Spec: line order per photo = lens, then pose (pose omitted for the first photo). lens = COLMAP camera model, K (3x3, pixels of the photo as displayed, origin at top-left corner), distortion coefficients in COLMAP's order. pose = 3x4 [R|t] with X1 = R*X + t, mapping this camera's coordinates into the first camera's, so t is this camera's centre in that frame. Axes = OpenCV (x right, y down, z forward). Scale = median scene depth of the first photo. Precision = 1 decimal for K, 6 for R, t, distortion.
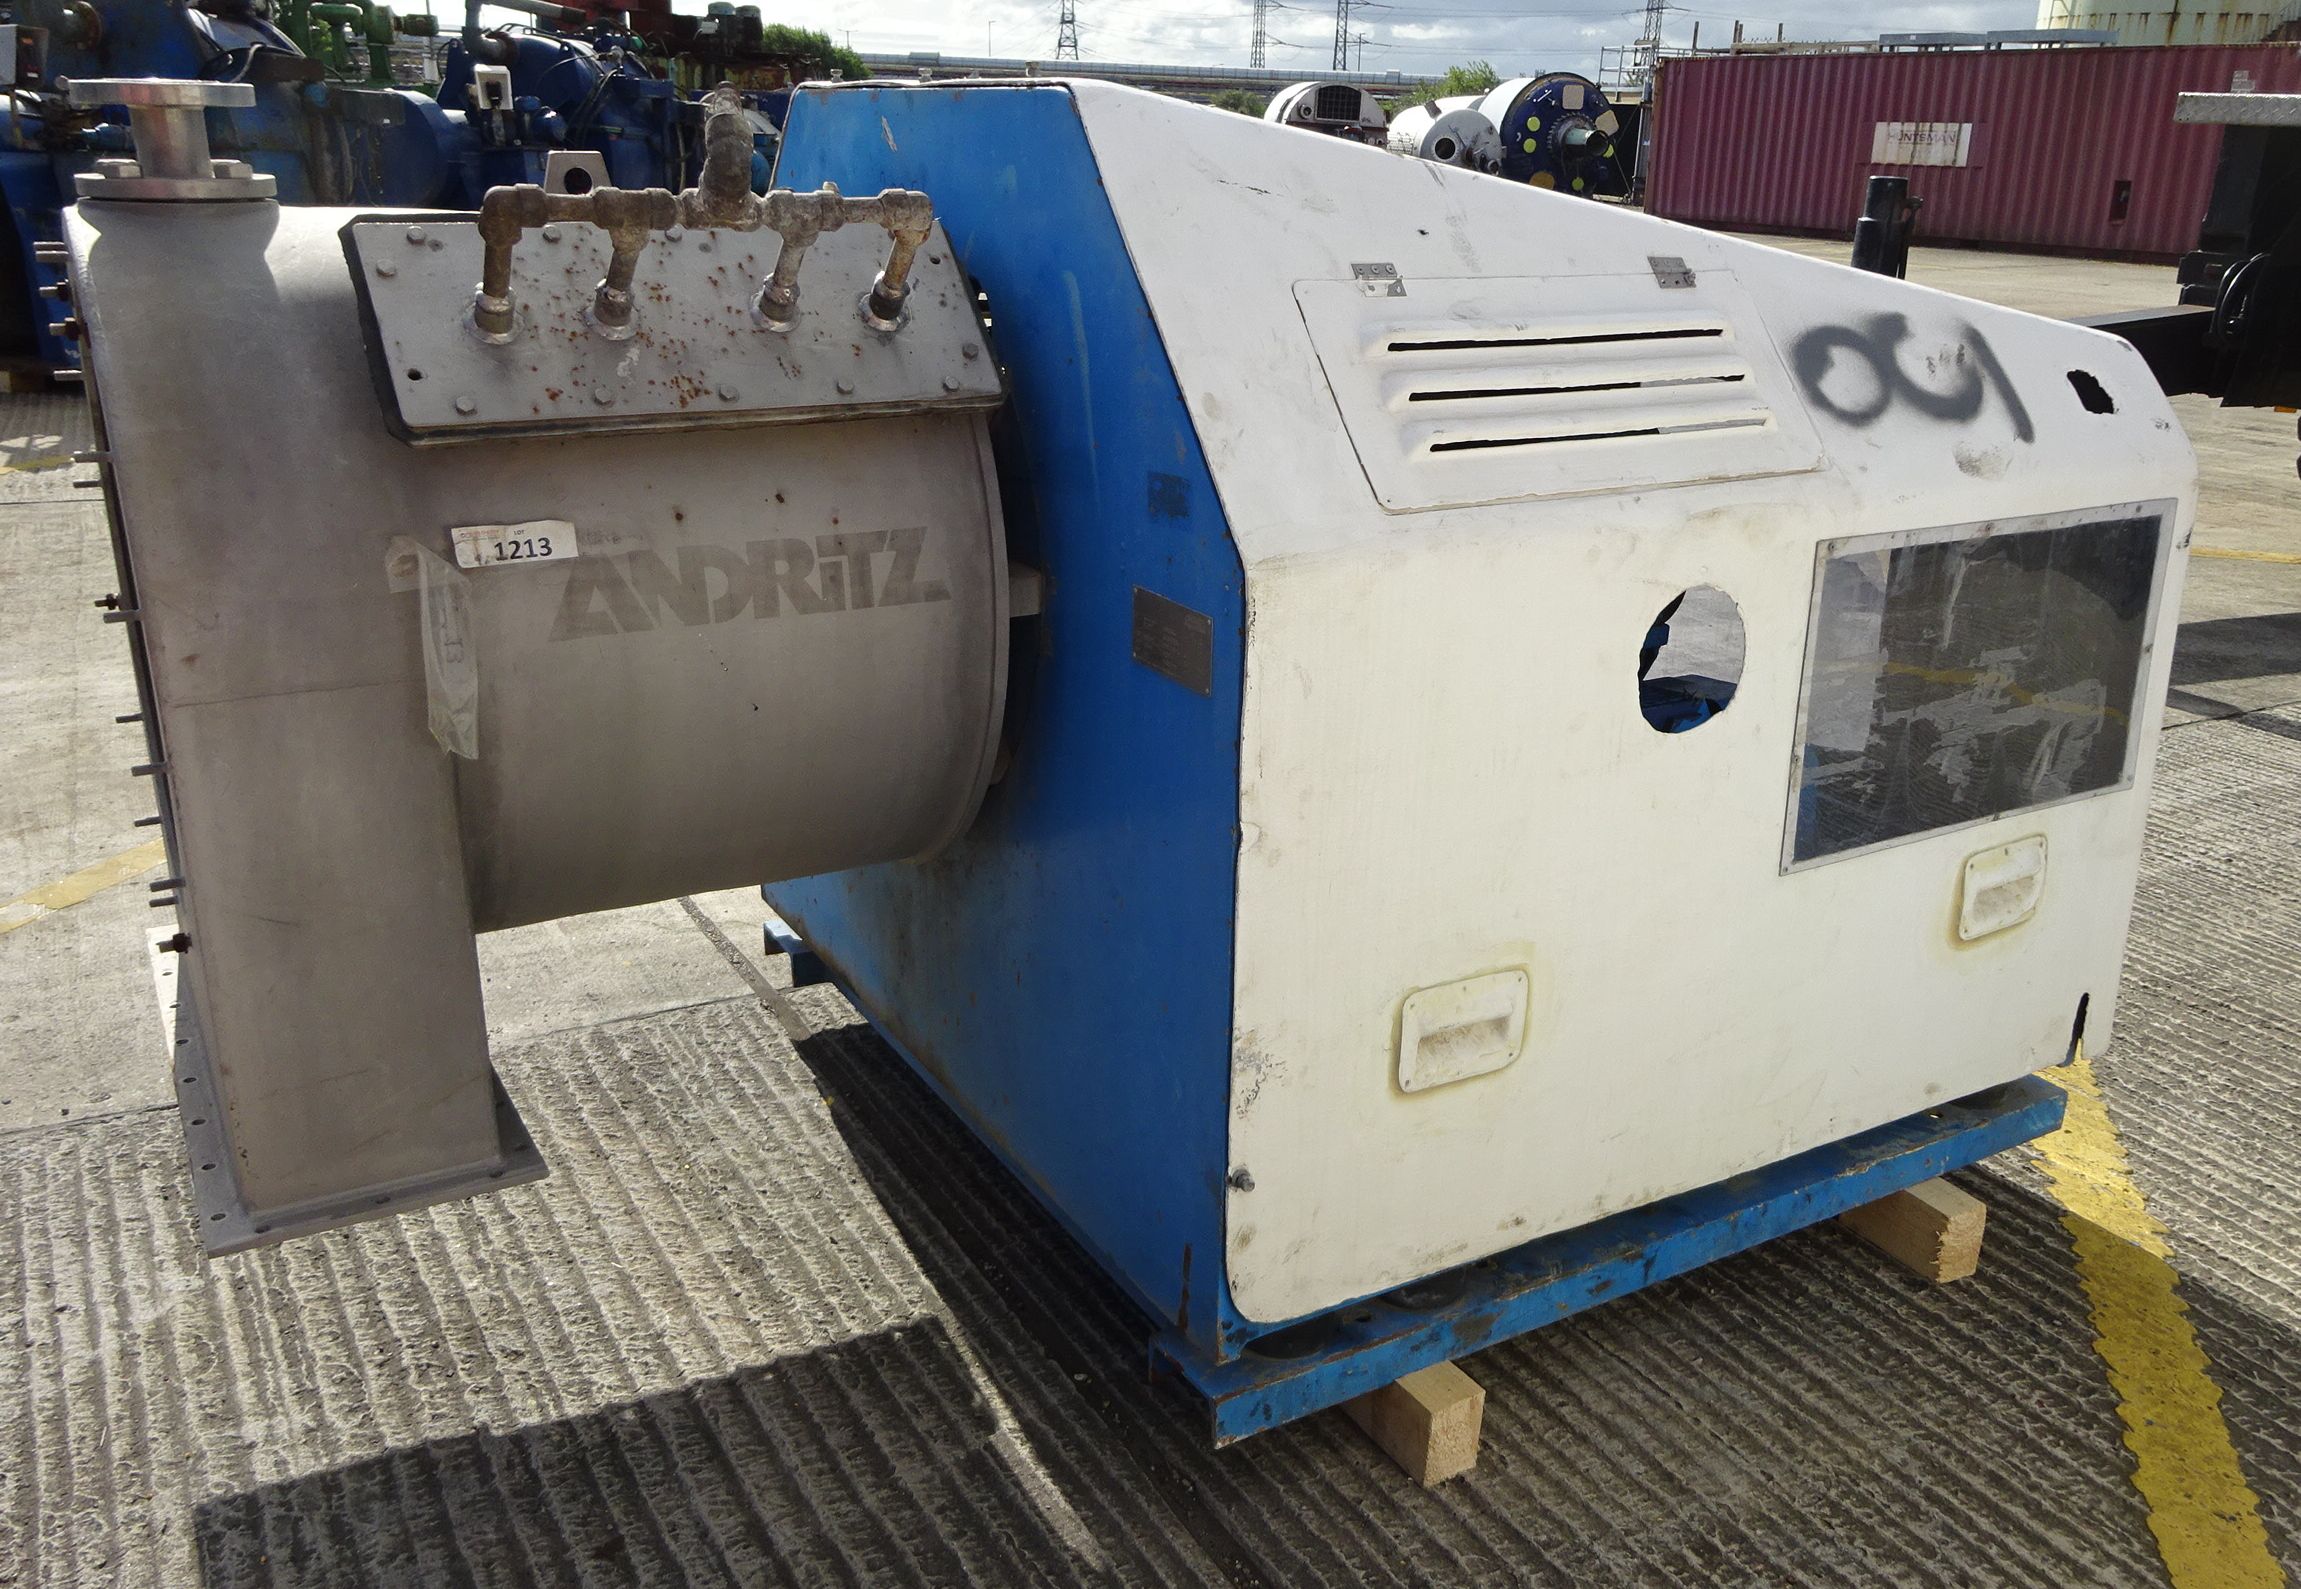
lens RADIAL K [[1892.7, 0, 1189.1], [0, 1892.7, 787.0], [0, 0, 1]] dist [-0.005767, -0.016913]
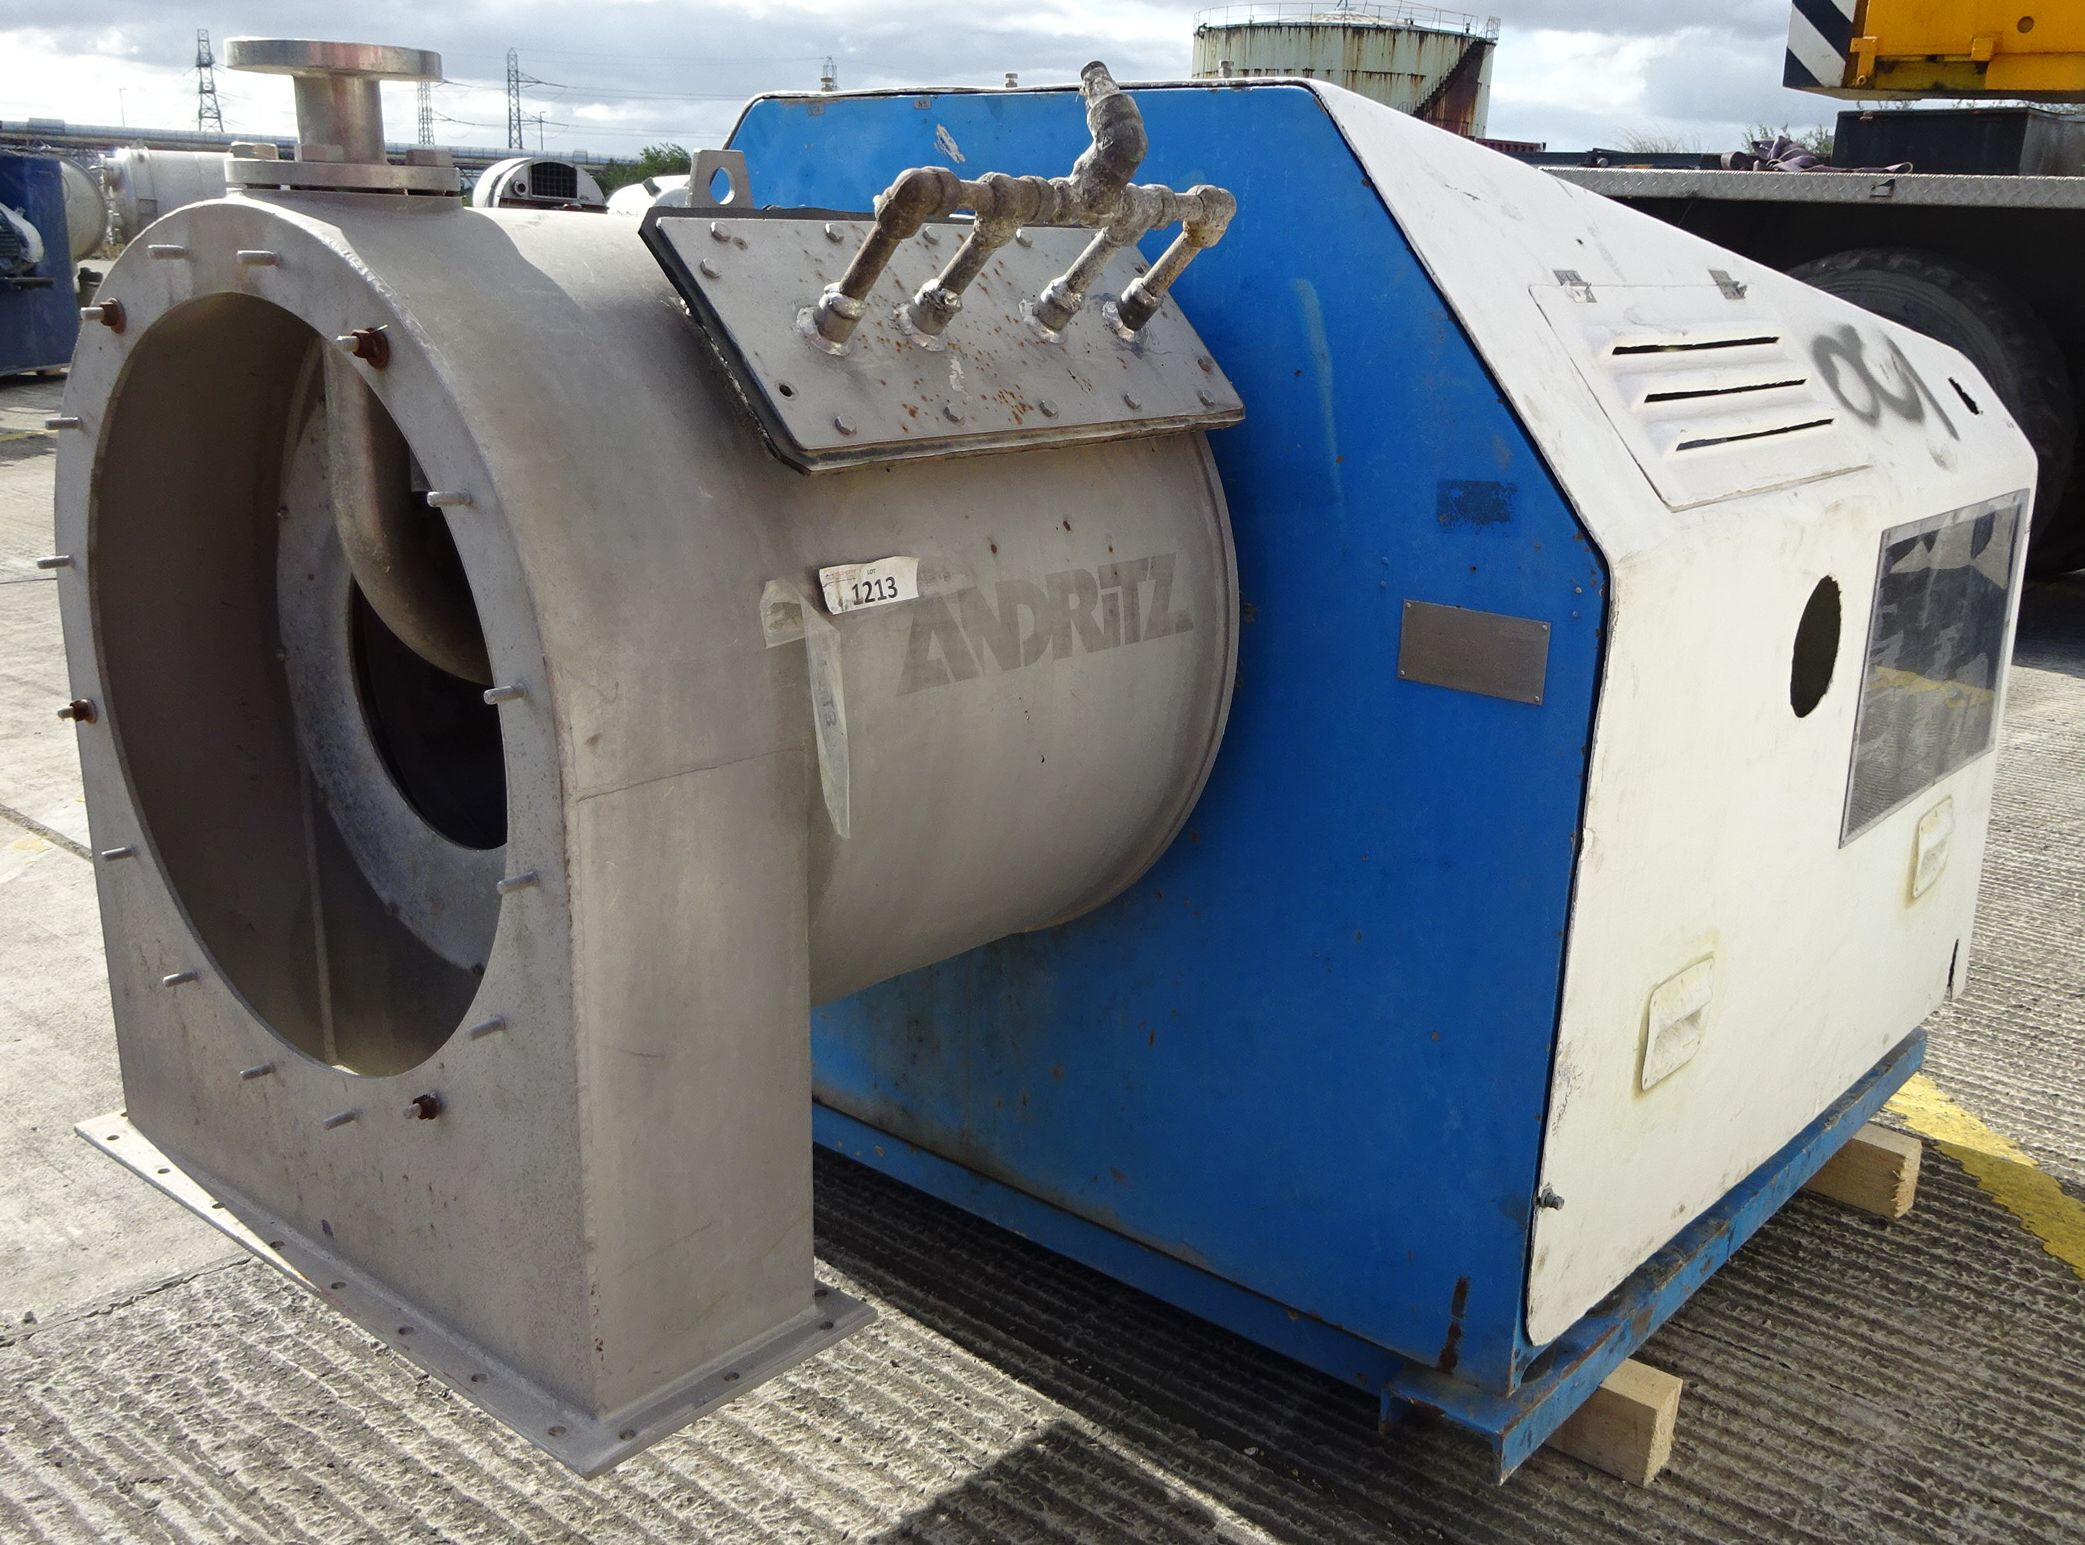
lens RADIAL K [[1906.1, 0, 1044.1], [0, 1906.1, 814.8], [0, 0, 1]] dist [-0.012261, 0.019054]
pose [[0.946730, -0.091838, 0.308654, -0.495040], [0.100205, 0.994902, -0.011329, -0.005218], [-0.306040, 0.041654, 0.951107, 0.132615]]
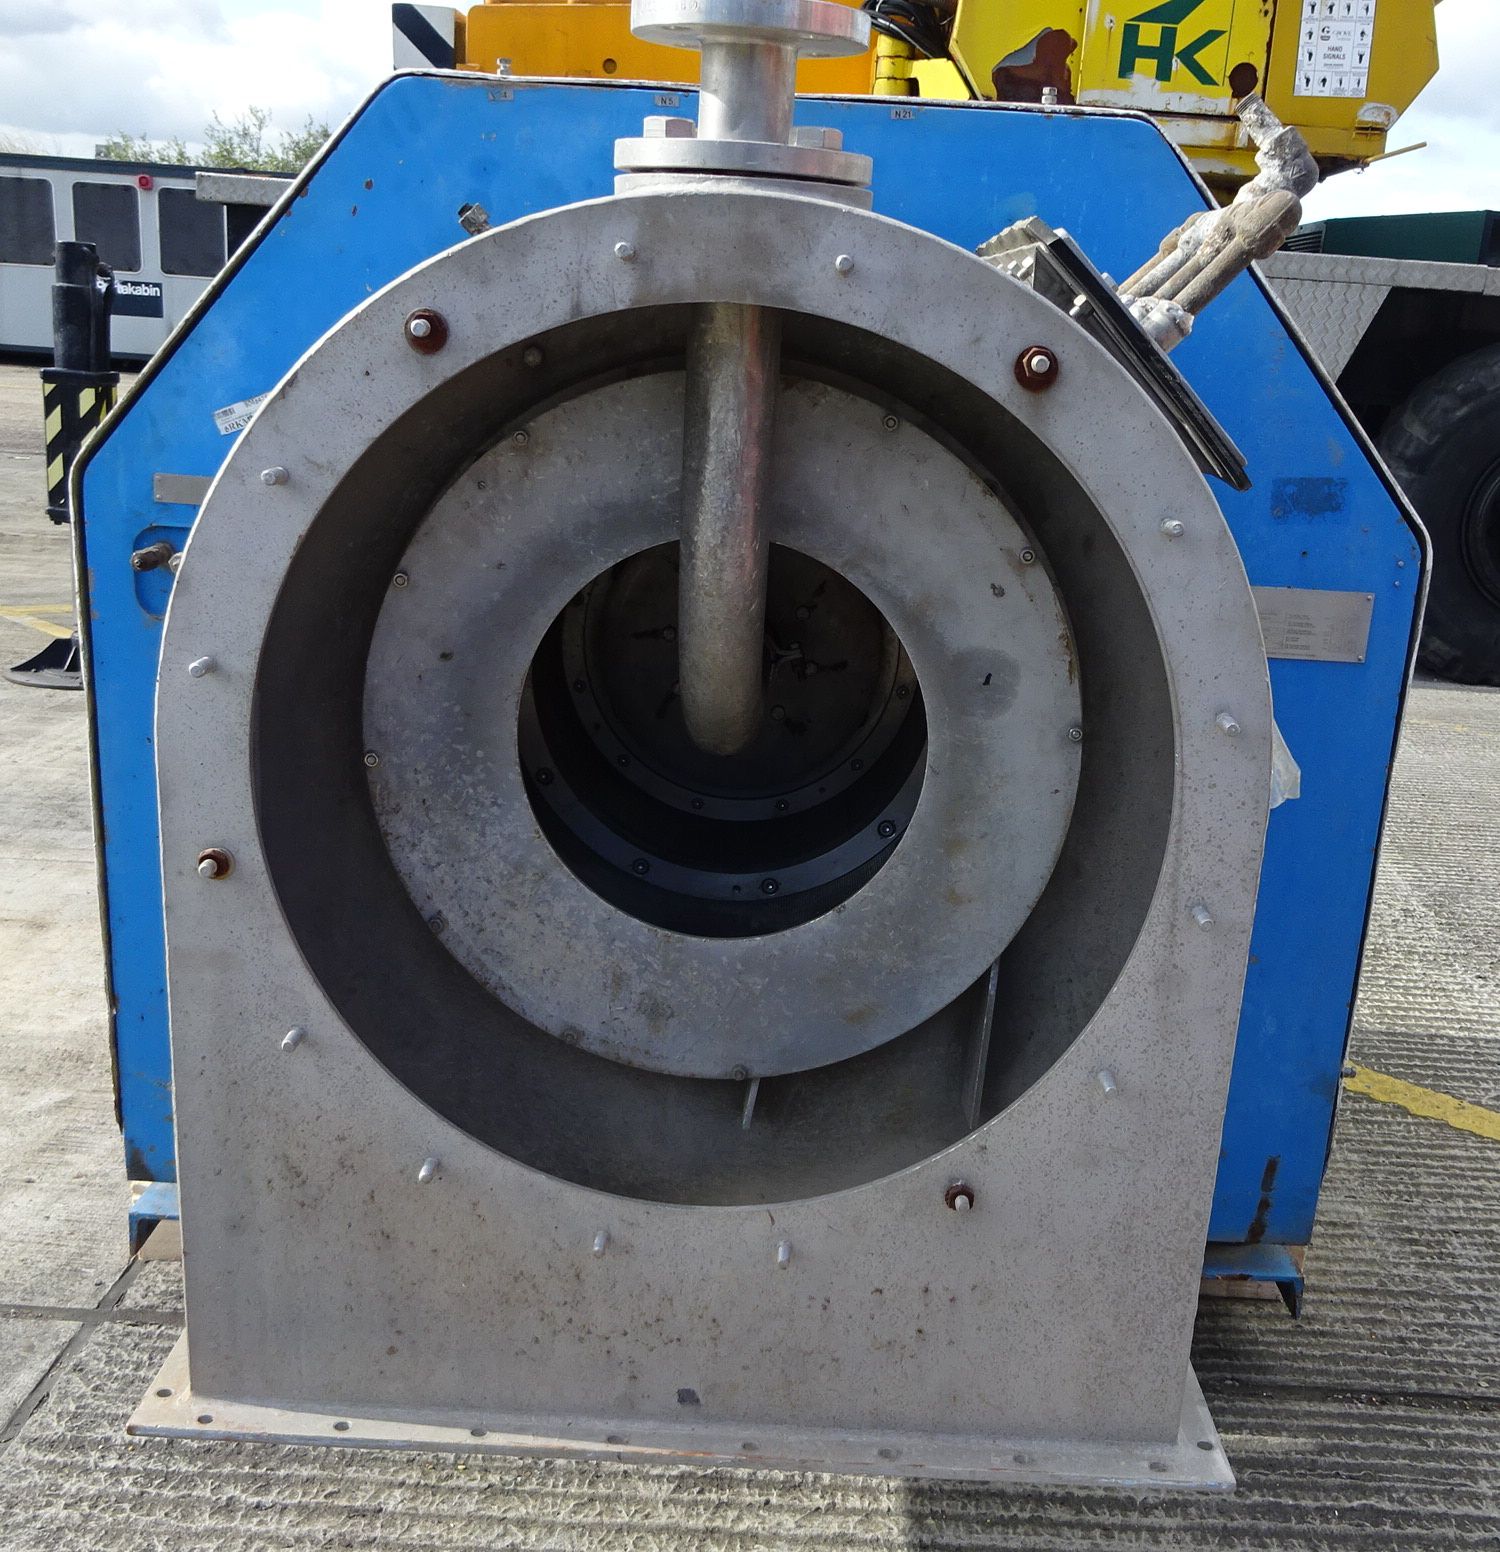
lens RADIAL K [[1931.6, 0, 773.8], [0, 1931.6, 958.2], [0, 0, 1]] dist [-0.031499, 0.100243]
pose [[0.530123, -0.269127, 0.804077, -1.098090], [0.240218, 0.957110, 0.161973, -0.141195], [-0.813182, 0.107288, 0.572036, 0.577493]]
